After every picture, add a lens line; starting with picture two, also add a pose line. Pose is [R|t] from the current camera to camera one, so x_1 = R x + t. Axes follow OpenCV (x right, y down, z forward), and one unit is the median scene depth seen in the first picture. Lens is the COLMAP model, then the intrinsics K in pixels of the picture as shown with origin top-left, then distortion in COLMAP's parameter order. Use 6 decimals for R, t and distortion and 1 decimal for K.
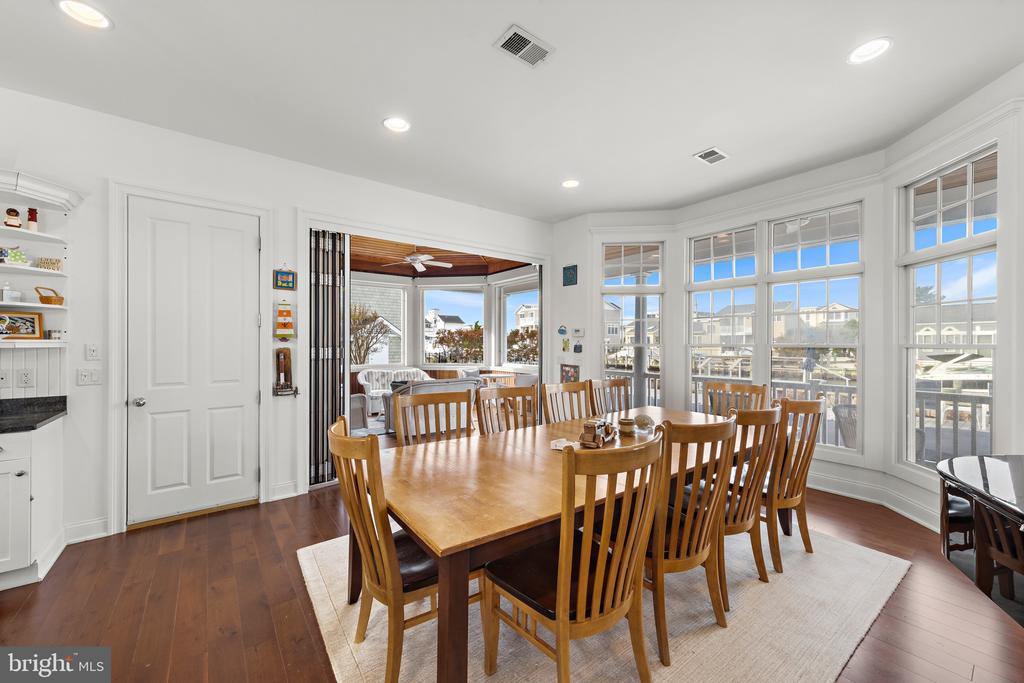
lens RADIAL K [[403.7, 0, 515.1], [0, 403.7, 343.7], [0, 0, 1]] dist [0.000764, 0.000155]
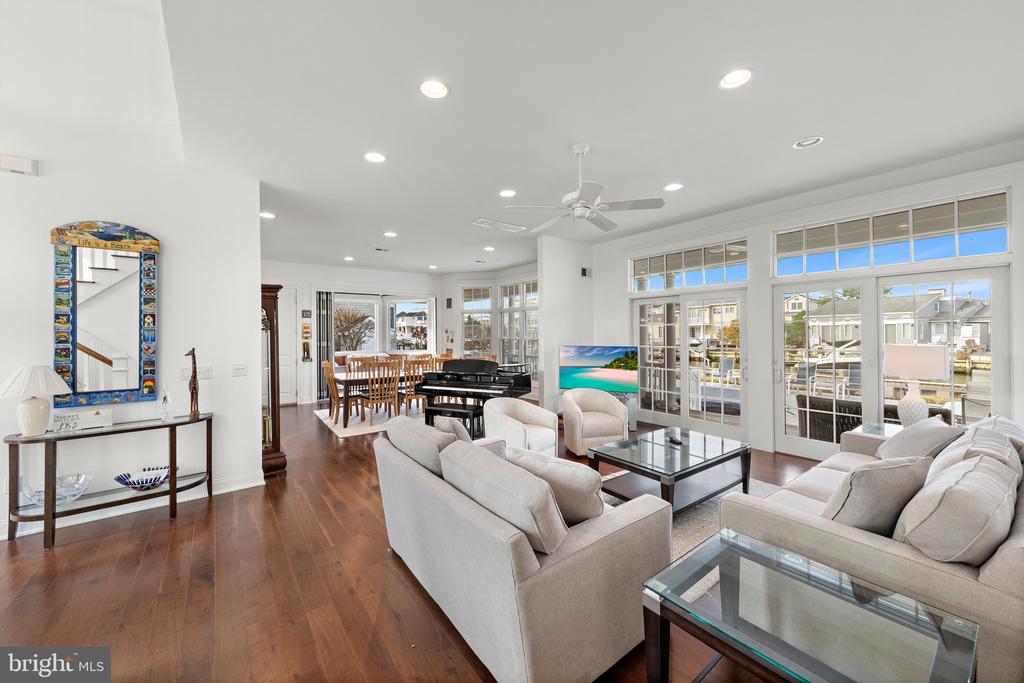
lens RADIAL K [[386.3, 0, 510.9], [0, 386.3, 333.3], [0, 0, 1]] dist [0.001198, 0.000103]
pose [[0.999951, -0.006989, 0.007023, 0.609148], [0.006983, 0.999975, 0.000778, -0.032685], [-0.007028, -0.000729, 0.999975, -1.265138]]
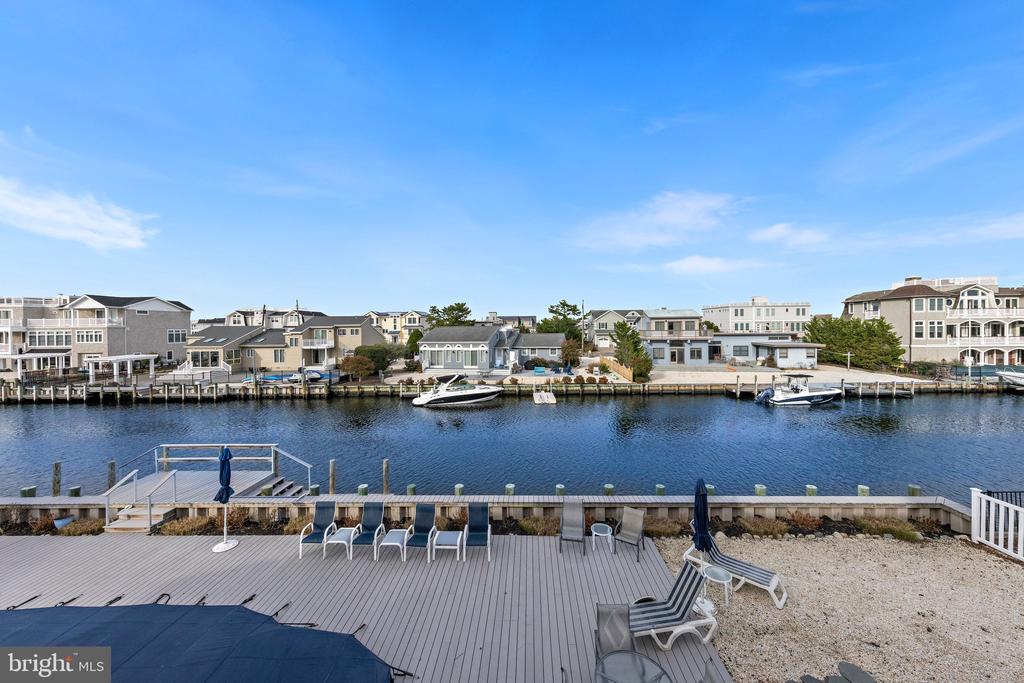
lens RADIAL K [[386.3, 0, 513.5], [0, 386.3, 338.2], [0, 0, 1]] dist [0.001198, 0.000103]
pose [[0.620814, -0.014263, 0.783828, 1.647077], [0.004090, 0.999880, 0.014955, -0.937080], [-0.783947, -0.006078, 0.620798, 0.125320]]
